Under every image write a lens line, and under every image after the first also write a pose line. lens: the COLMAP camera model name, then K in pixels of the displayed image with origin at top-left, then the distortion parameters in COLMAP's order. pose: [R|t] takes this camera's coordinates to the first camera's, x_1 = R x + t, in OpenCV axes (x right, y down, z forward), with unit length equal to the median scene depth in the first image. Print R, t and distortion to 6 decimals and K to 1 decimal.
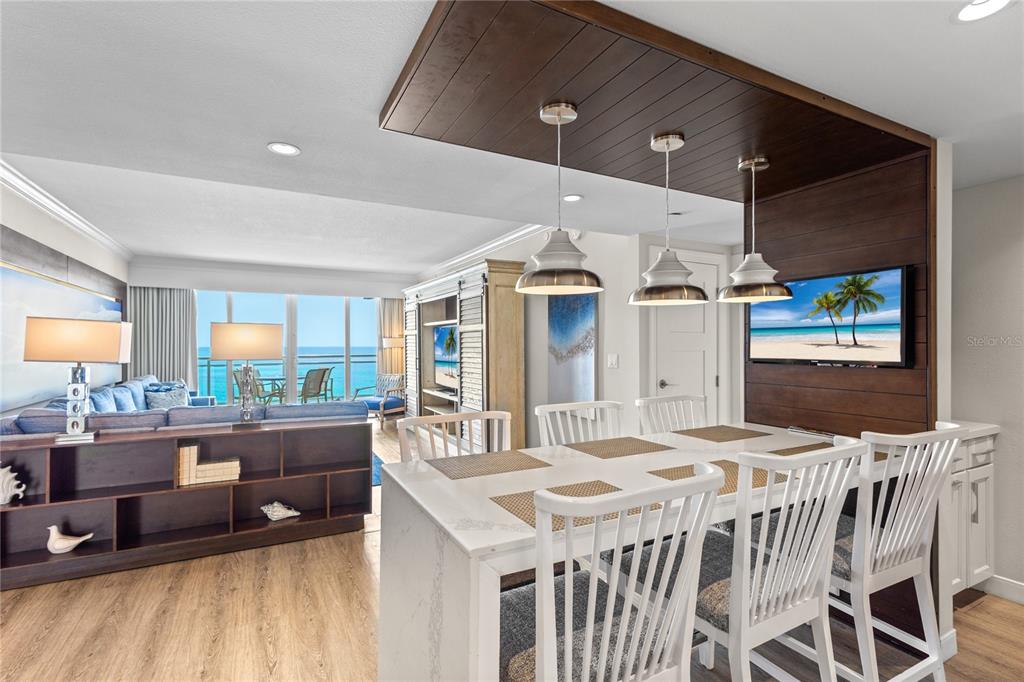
lens RADIAL K [[488.5, 0, 512.0], [0, 488.5, 341.0], [0, 0, 1]] dist [0.000723, -0.000464]
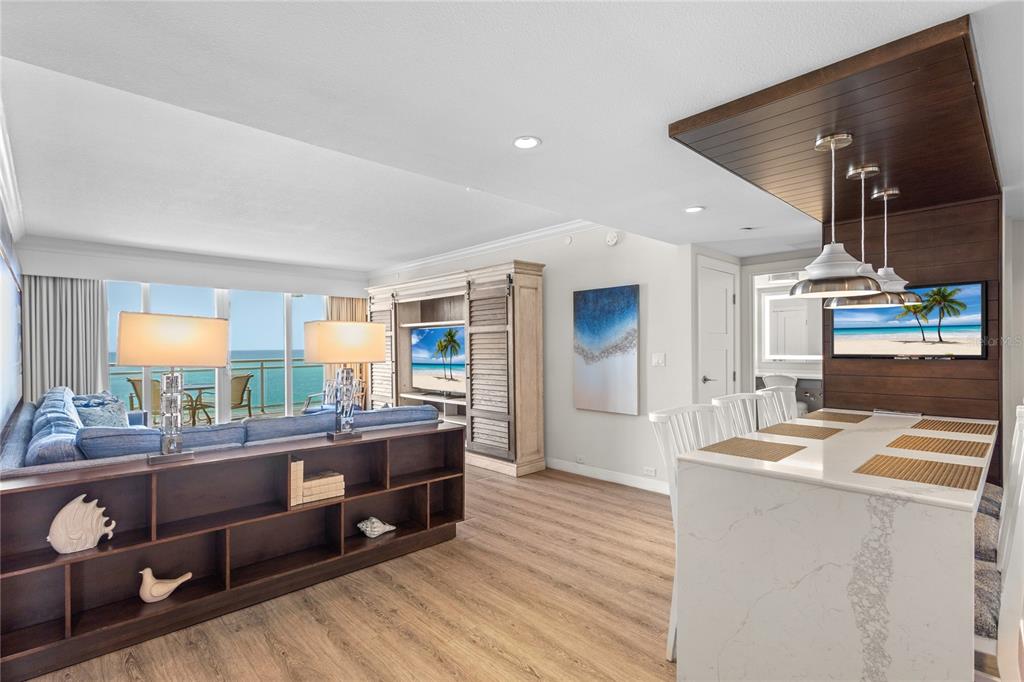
lens RADIAL K [[497.0, 0, 514.9], [0, 497.0, 347.6], [0, 0, 1]] dist [-0.000030, 0.000067]
pose [[0.961371, -0.006448, 0.275179, -0.509274], [0.004700, 0.999964, 0.007011, 0.006821], [-0.275214, -0.005446, 0.961367, 0.035124]]
